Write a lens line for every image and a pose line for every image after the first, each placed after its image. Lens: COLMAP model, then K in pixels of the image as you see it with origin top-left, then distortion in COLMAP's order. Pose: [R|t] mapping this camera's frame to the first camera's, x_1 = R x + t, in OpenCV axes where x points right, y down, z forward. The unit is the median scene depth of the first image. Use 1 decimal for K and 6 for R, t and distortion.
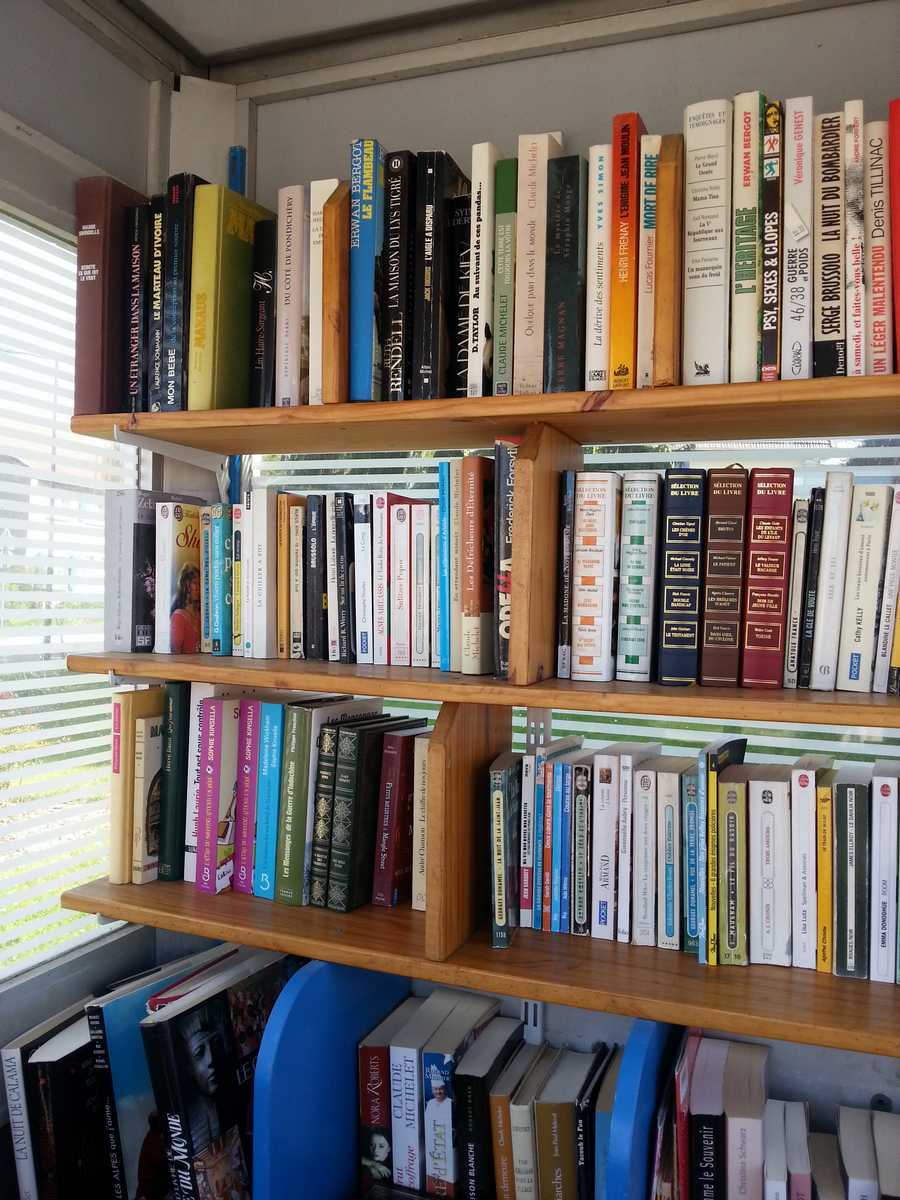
lens RADIAL K [[994.3, 0, 432.8], [0, 994.3, 597.7], [0, 0, 1]] dist [0.006274, -0.075693]
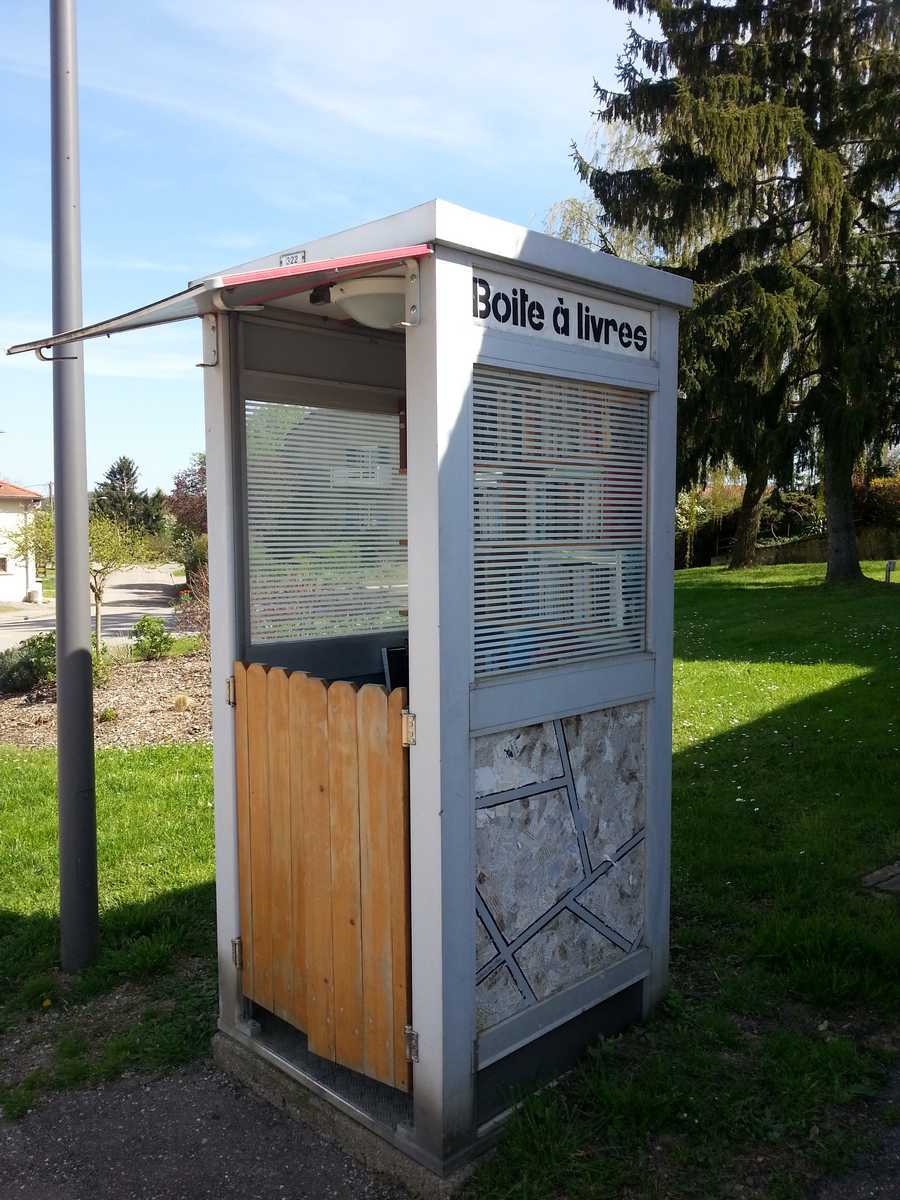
lens RADIAL K [[994.3, 0, 432.8], [0, 994.3, 597.7], [0, 0, 1]] dist [0.006274, -0.075693]
pose [[0.916020, -0.002657, -0.401124, 1.205470], [0.027527, 0.998037, 0.056249, 0.080067], [0.400187, -0.062567, 0.914295, -2.261863]]
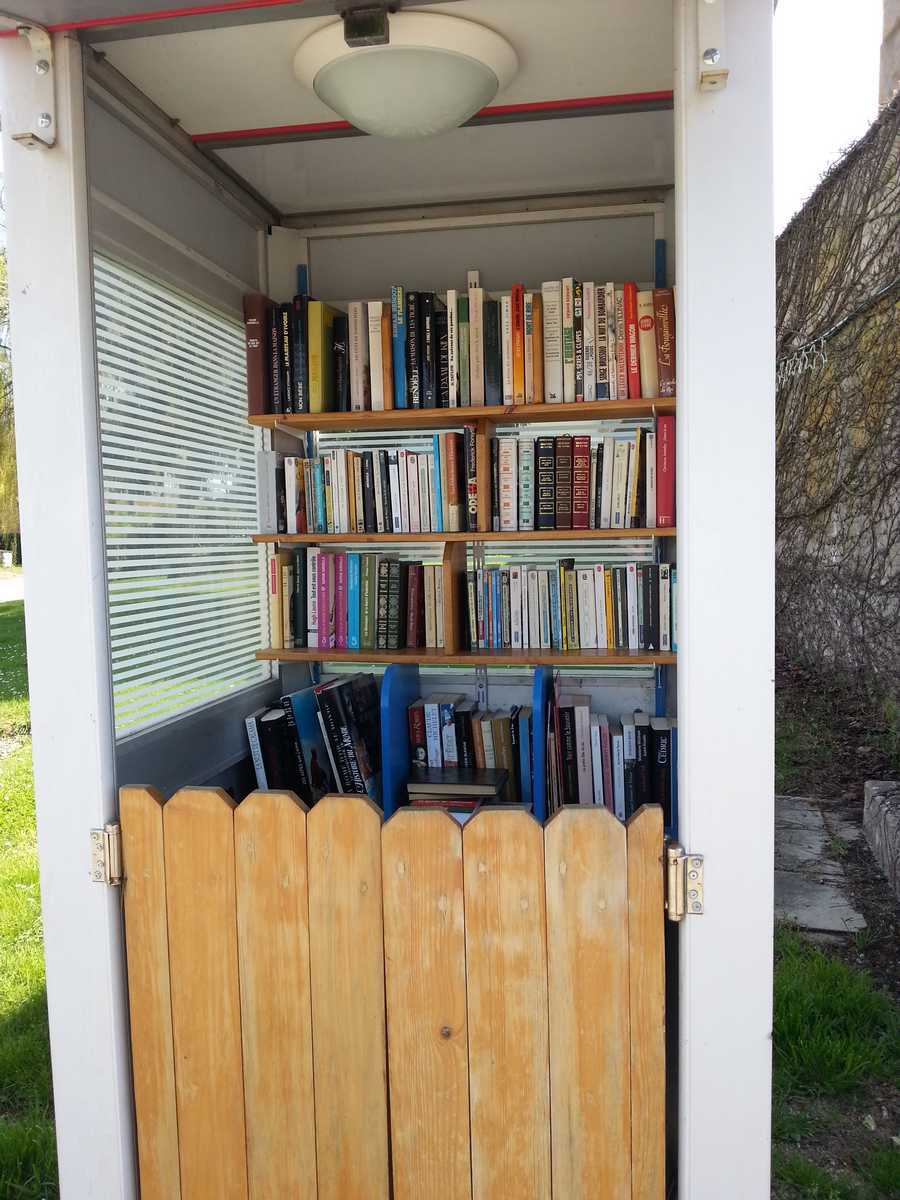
lens RADIAL K [[979.7, 0, 450.0], [0, 979.7, 600.0], [0, 0, 1]] dist [0.001388, -0.001099]
pose [[0.979678, -0.056740, 0.192386, -0.406968], [0.044499, 0.996736, 0.067363, 0.082472], [-0.195580, -0.057433, 0.979005, -1.159749]]
